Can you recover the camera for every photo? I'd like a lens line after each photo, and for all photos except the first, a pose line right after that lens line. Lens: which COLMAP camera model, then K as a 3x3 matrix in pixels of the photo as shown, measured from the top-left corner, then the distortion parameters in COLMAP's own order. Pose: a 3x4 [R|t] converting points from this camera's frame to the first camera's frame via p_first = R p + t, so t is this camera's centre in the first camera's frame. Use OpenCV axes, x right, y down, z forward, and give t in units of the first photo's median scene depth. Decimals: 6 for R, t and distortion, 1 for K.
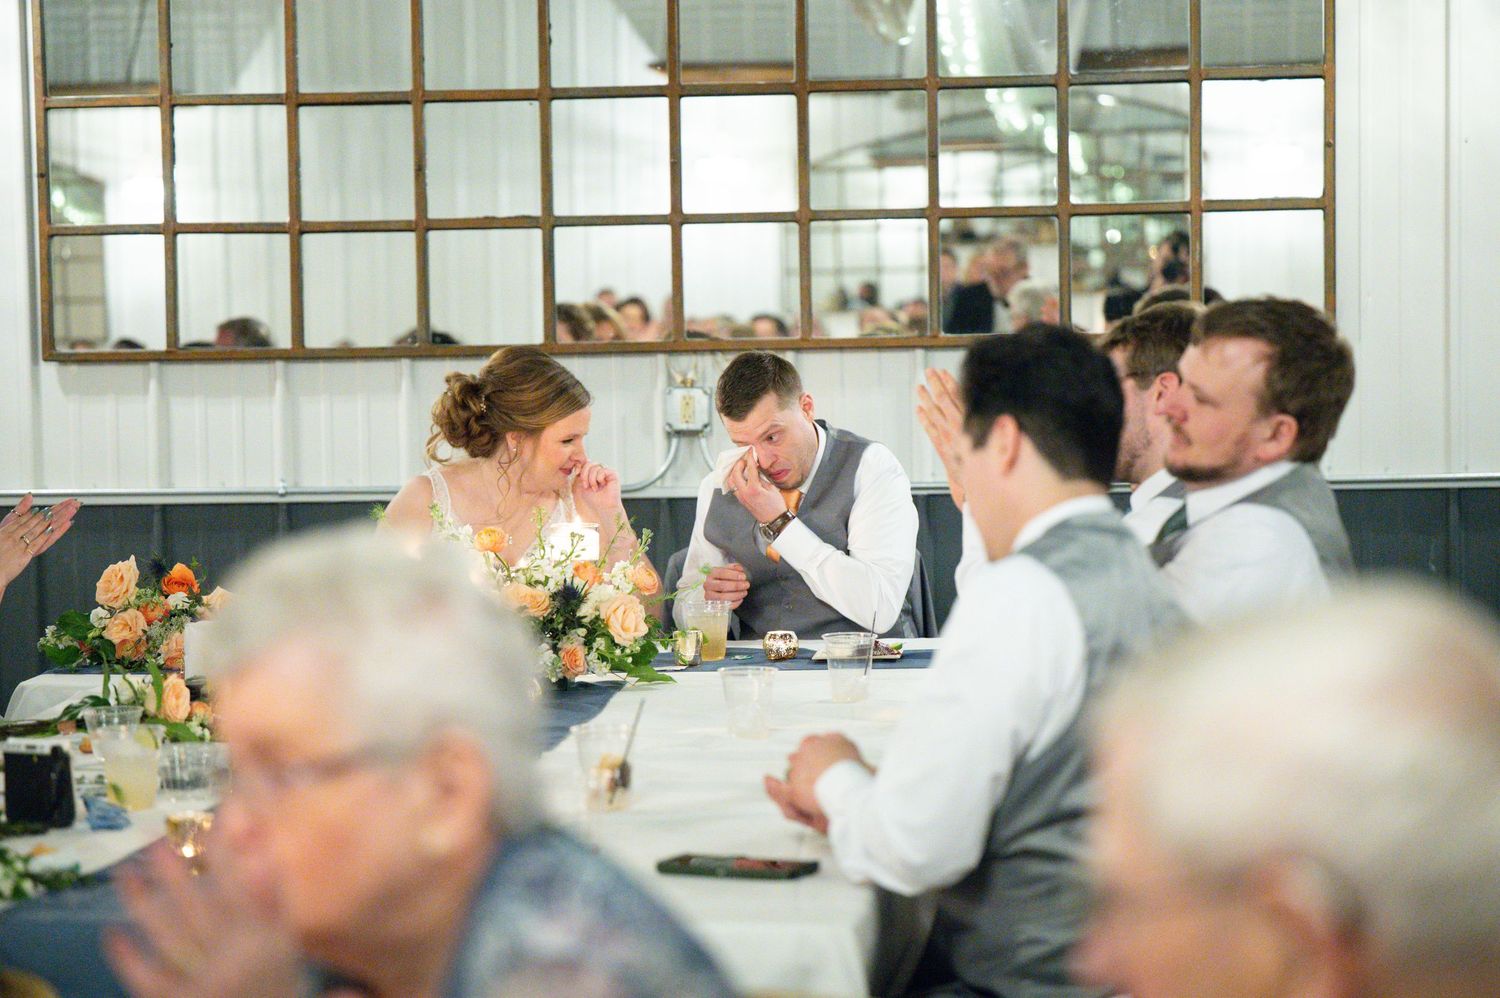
lens RADIAL K [[3734.8, 0, 750.0], [0, 3734.8, 499.0], [0, 0, 1]] dist [0.146837, 0.336703]
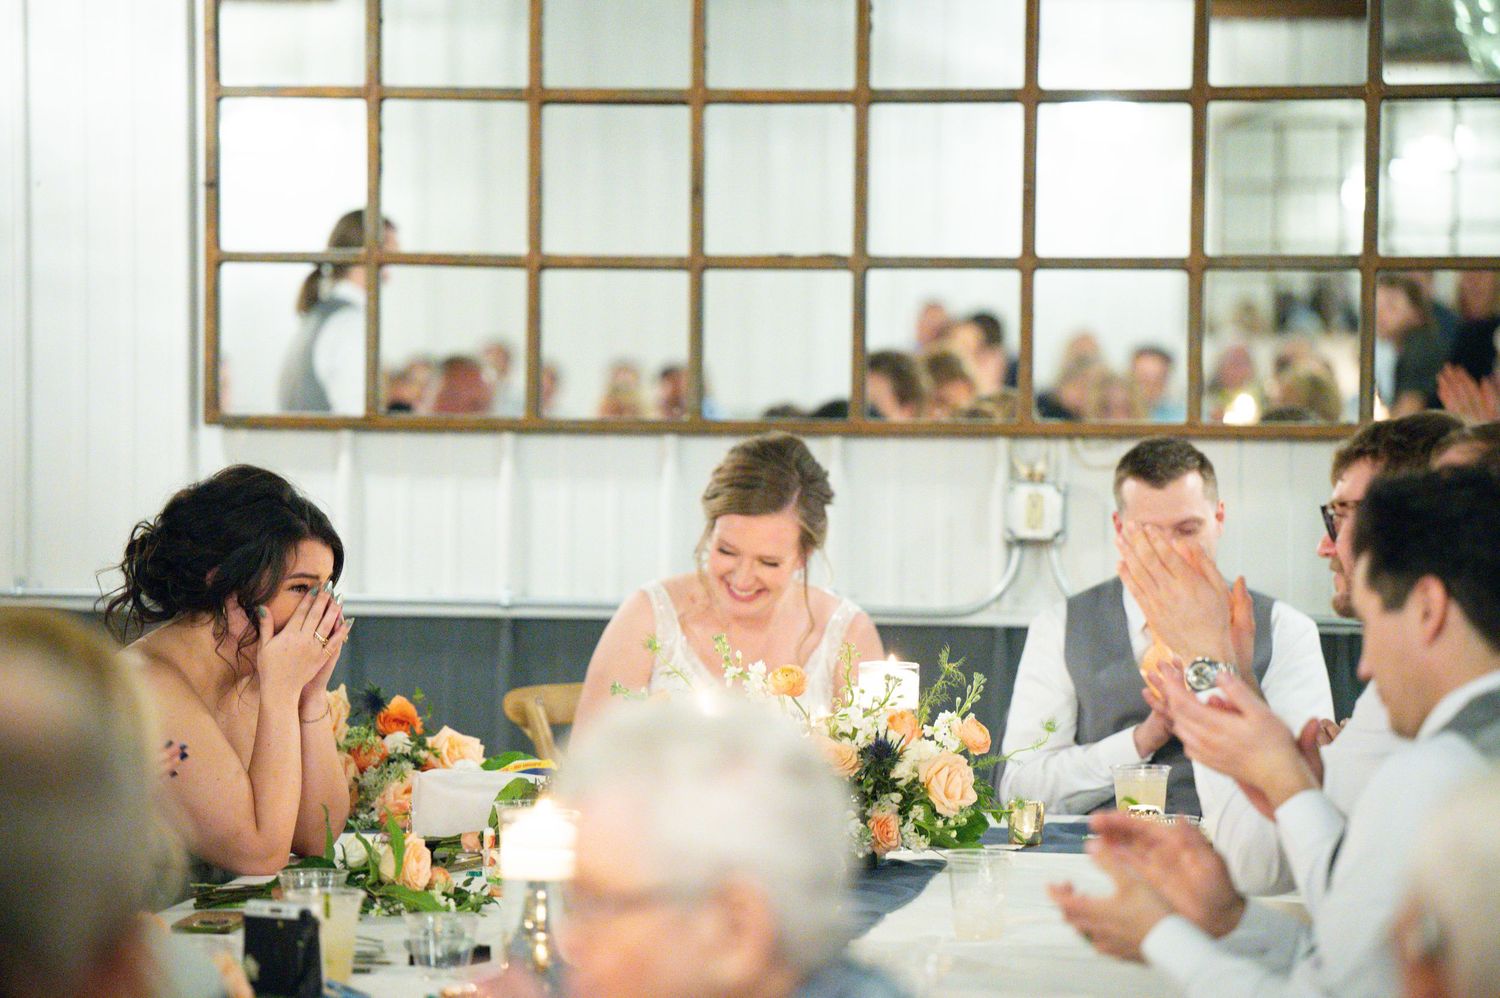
lens RADIAL K [[5822.3, 0, 750.0], [0, 5822.3, 499.0], [0, 0, 1]] dist [0.998654, 0.401495]
pose [[0.997405, 0.029220, -0.065804, 0.004986], [-0.030243, 0.999436, -0.014599, -0.009527], [0.065340, 0.016551, 0.997726, -0.263151]]
